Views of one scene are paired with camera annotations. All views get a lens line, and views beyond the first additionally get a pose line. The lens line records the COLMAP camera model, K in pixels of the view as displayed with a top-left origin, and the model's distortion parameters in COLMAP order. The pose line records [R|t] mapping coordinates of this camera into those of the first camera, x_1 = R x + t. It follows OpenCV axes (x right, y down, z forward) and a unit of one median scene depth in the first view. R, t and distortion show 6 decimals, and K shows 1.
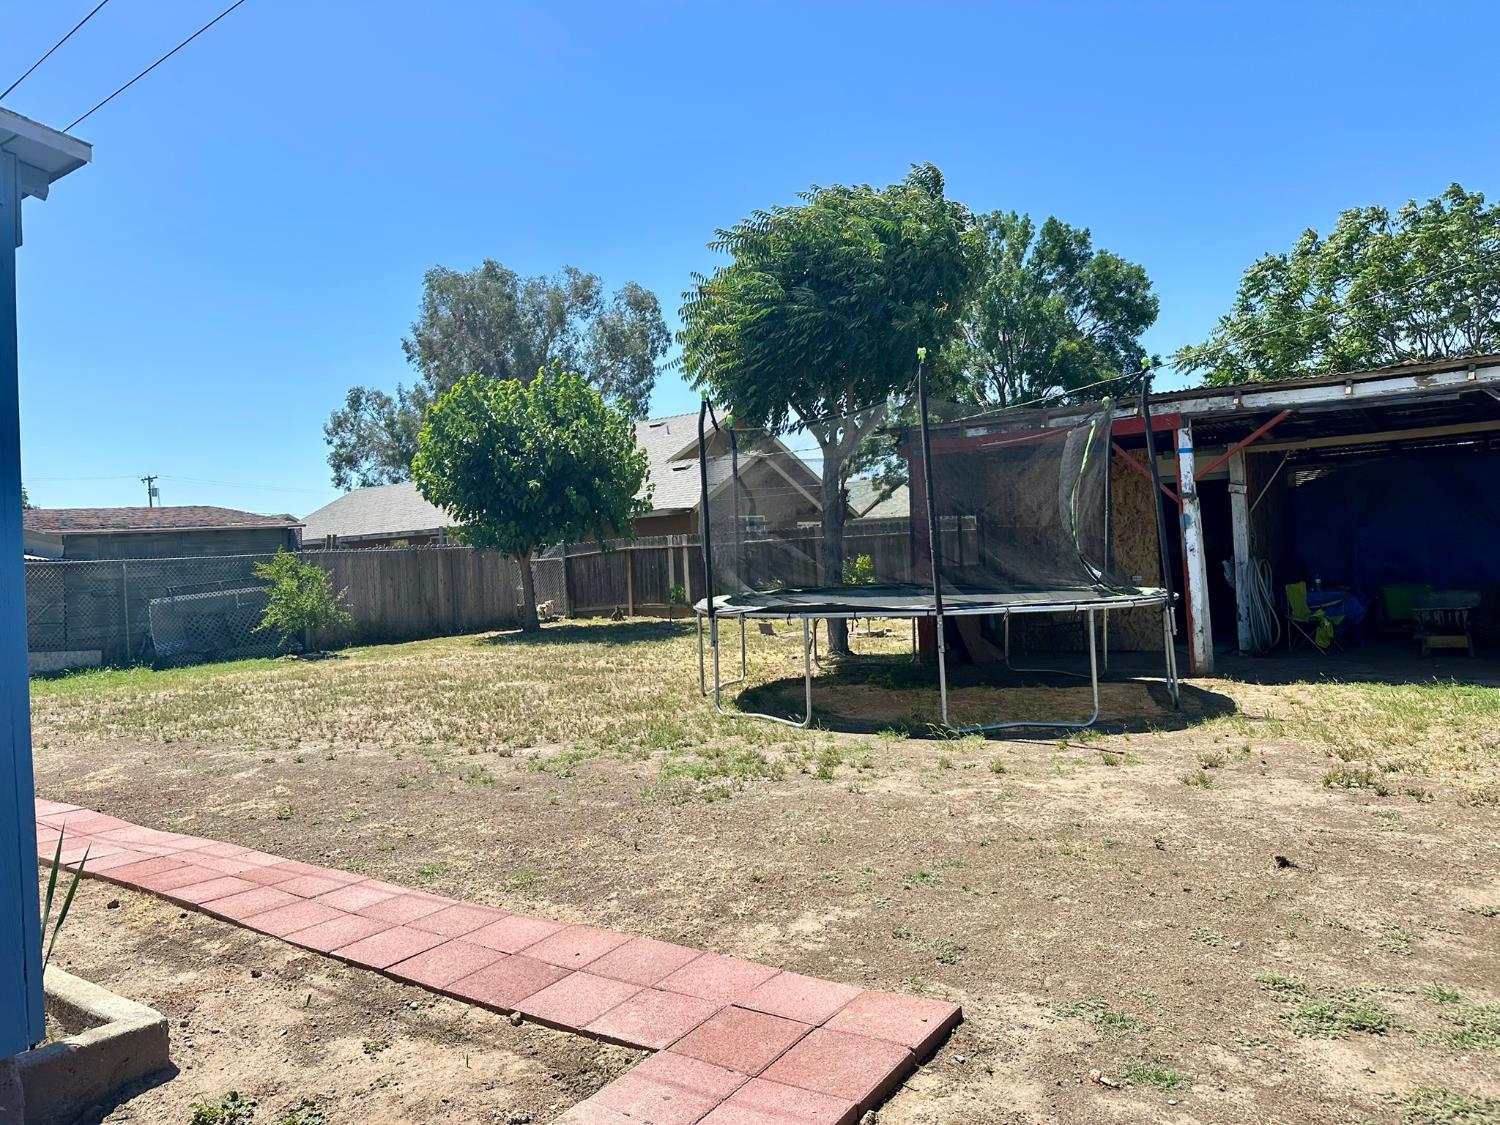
lens RADIAL K [[1066.7, 0, 753.6], [0, 1066.7, 560.8], [0, 0, 1]] dist [0.012007, -0.011642]
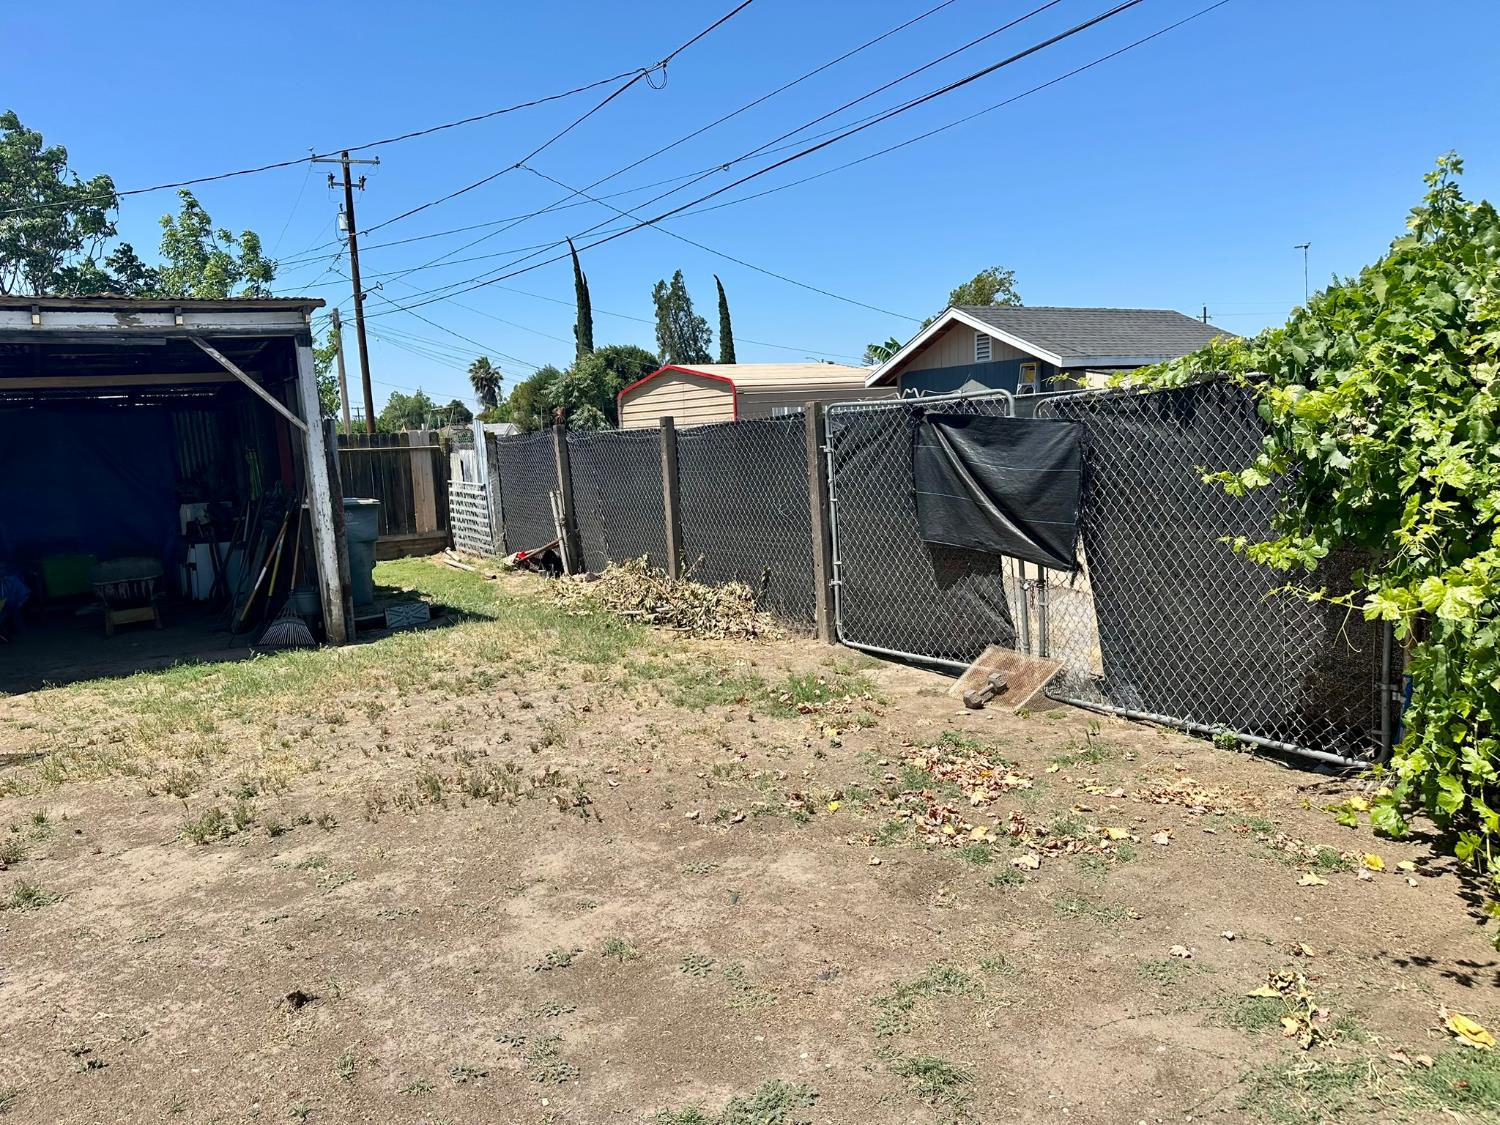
lens RADIAL K [[1066.7, 0, 753.6], [0, 1066.7, 560.8], [0, 0, 1]] dist [0.012007, -0.011642]
pose [[0.358406, -0.078122, 0.930291, -0.003248], [0.042126, 0.996831, 0.067480, -0.012153], [-0.932615, 0.015004, 0.360562, 0.221705]]
